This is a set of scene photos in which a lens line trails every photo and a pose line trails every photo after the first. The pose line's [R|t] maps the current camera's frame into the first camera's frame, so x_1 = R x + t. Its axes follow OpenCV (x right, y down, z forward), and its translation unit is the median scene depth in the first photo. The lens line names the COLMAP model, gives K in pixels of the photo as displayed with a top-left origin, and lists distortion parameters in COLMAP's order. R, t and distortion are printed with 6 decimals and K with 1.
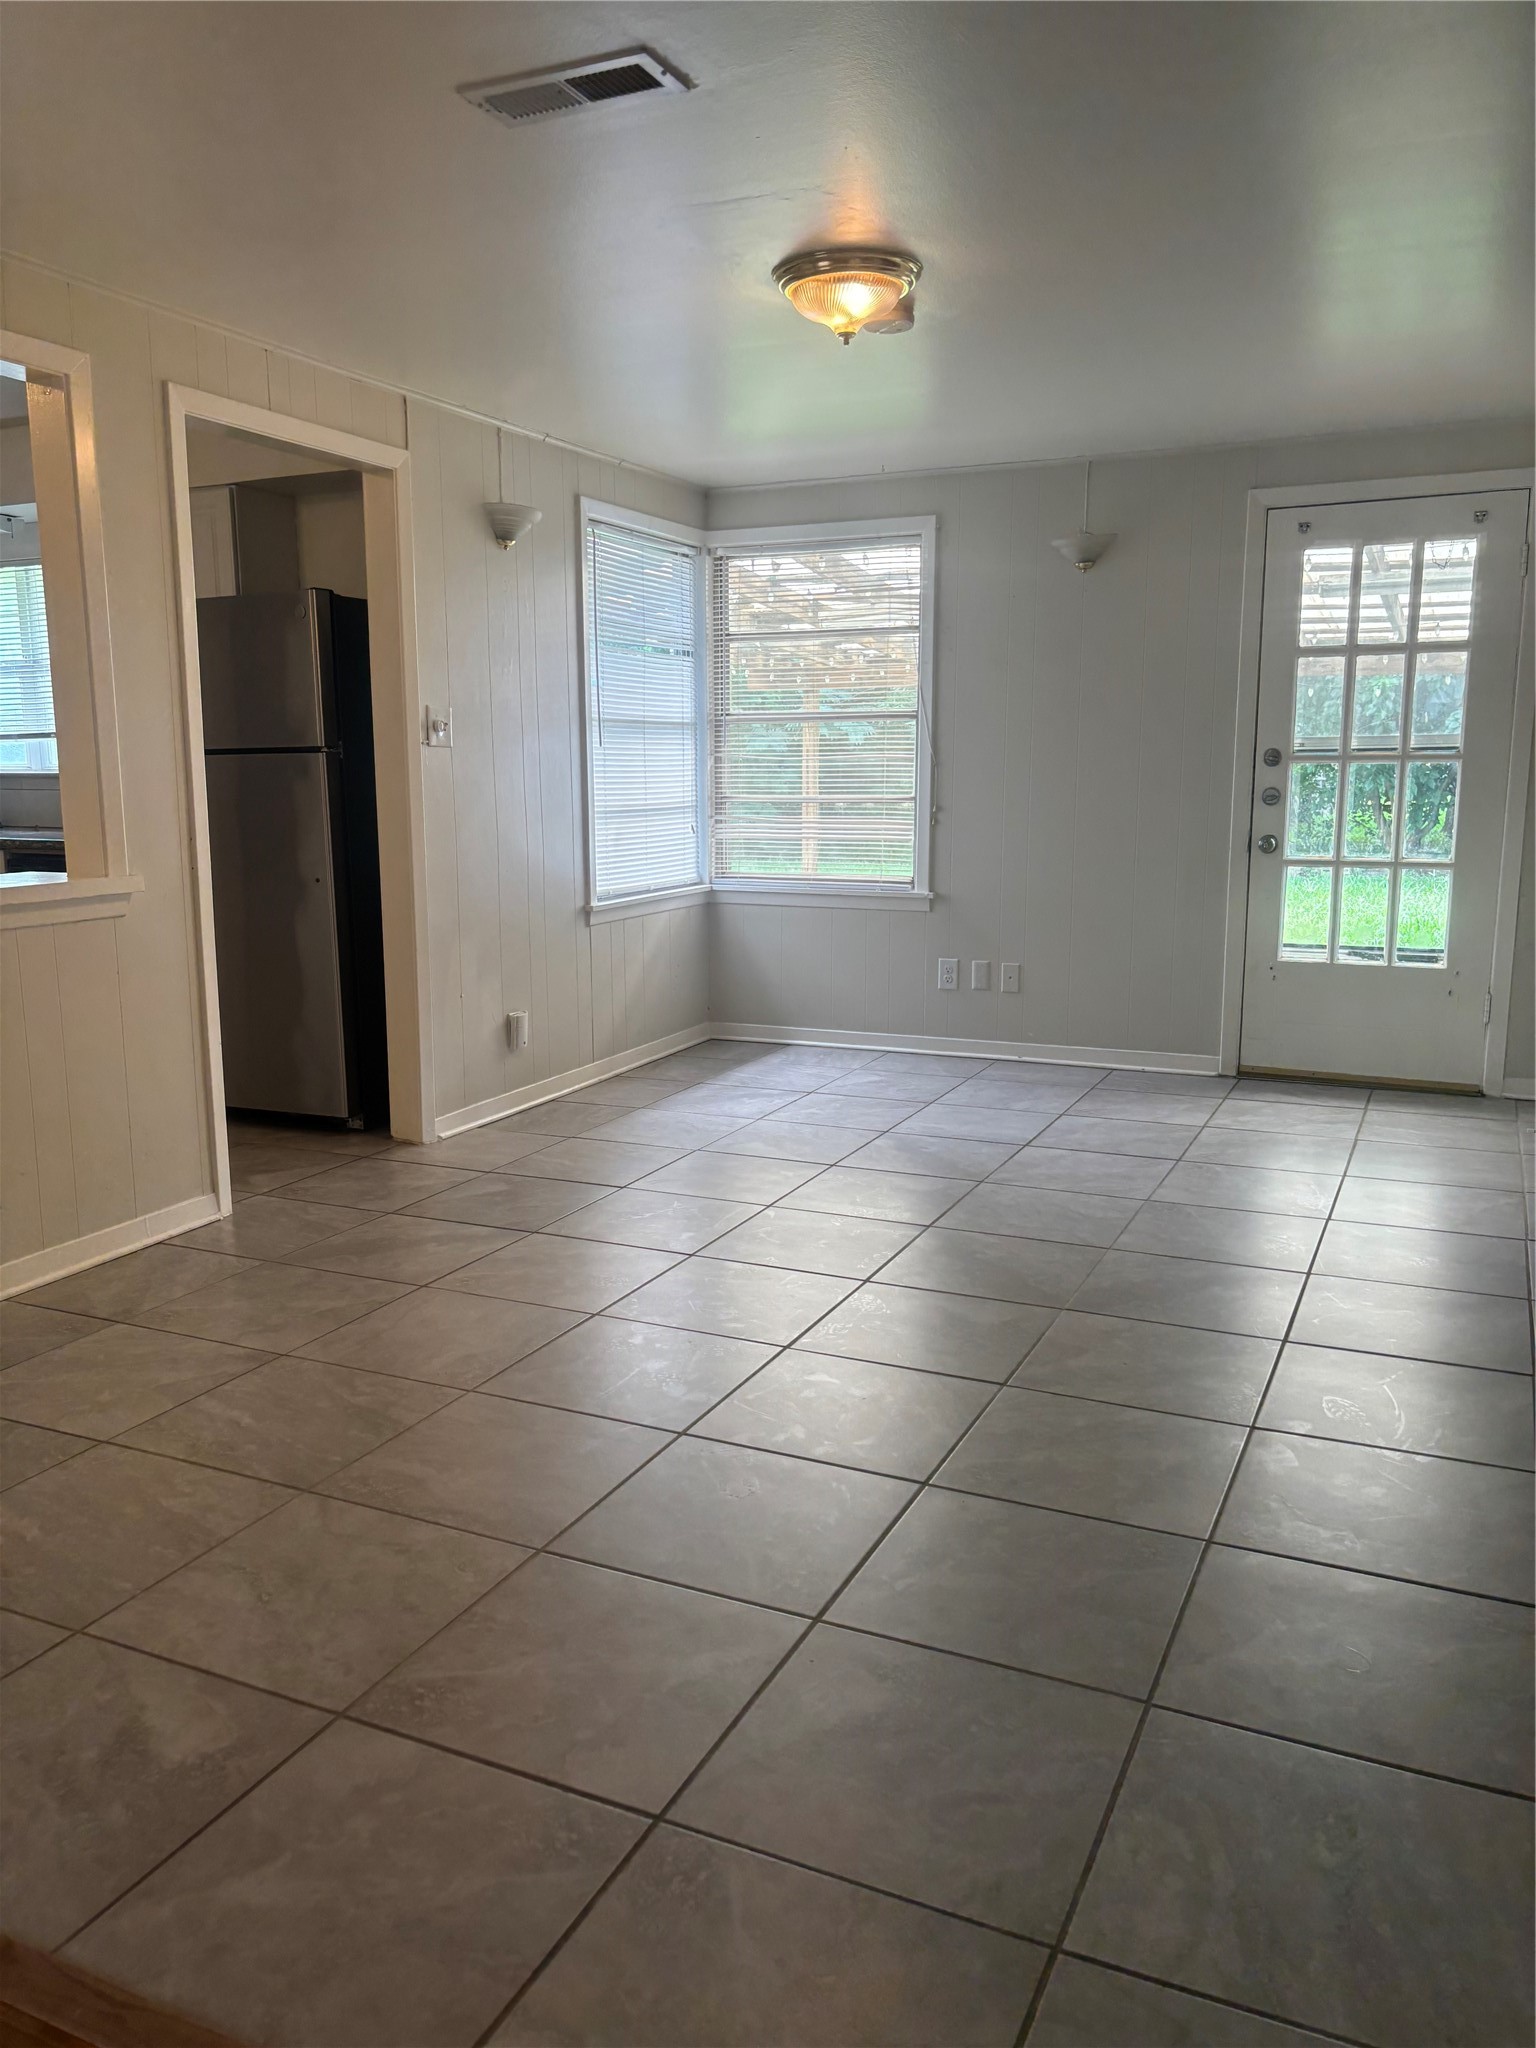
lens RADIAL K [[1541.4, 0, 753.2], [0, 1541.4, 1046.4], [0, 0, 1]] dist [0.044554, -0.052633]
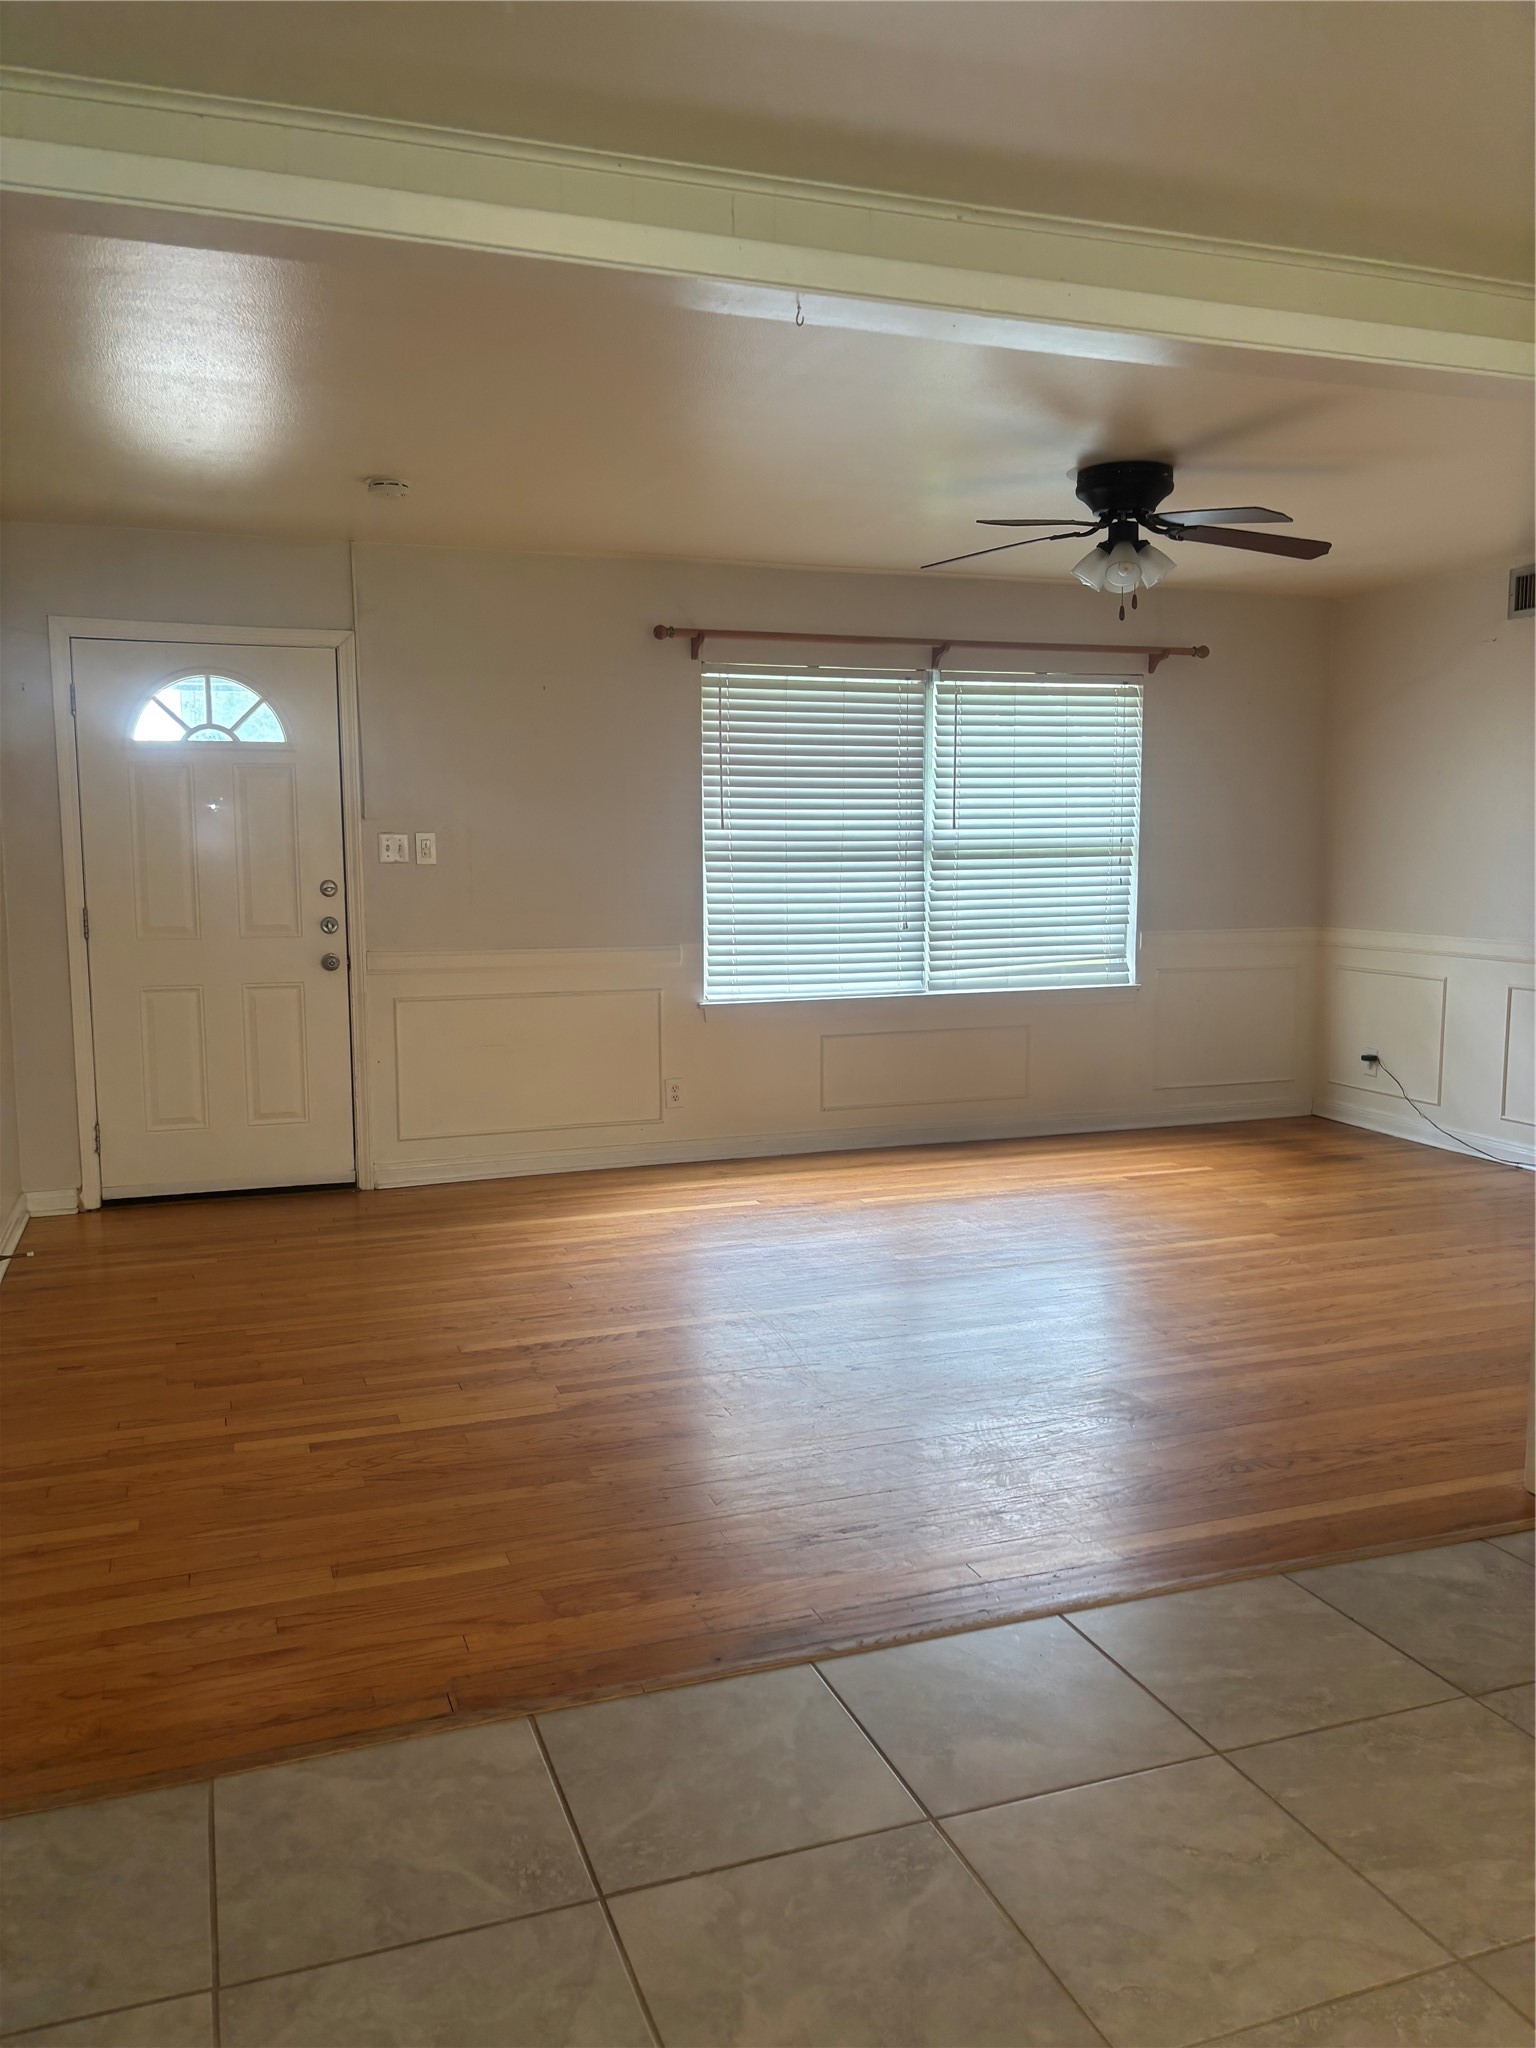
lens RADIAL K [[1541.4, 0, 753.2], [0, 1541.4, 1046.4], [0, 0, 1]] dist [0.044554, -0.052633]
pose [[-0.701980, 0.101602, -0.704912, 0.185733], [-0.119049, 0.959106, 0.256795, -0.121259], [0.702176, 0.264184, -0.661178, 0.525737]]
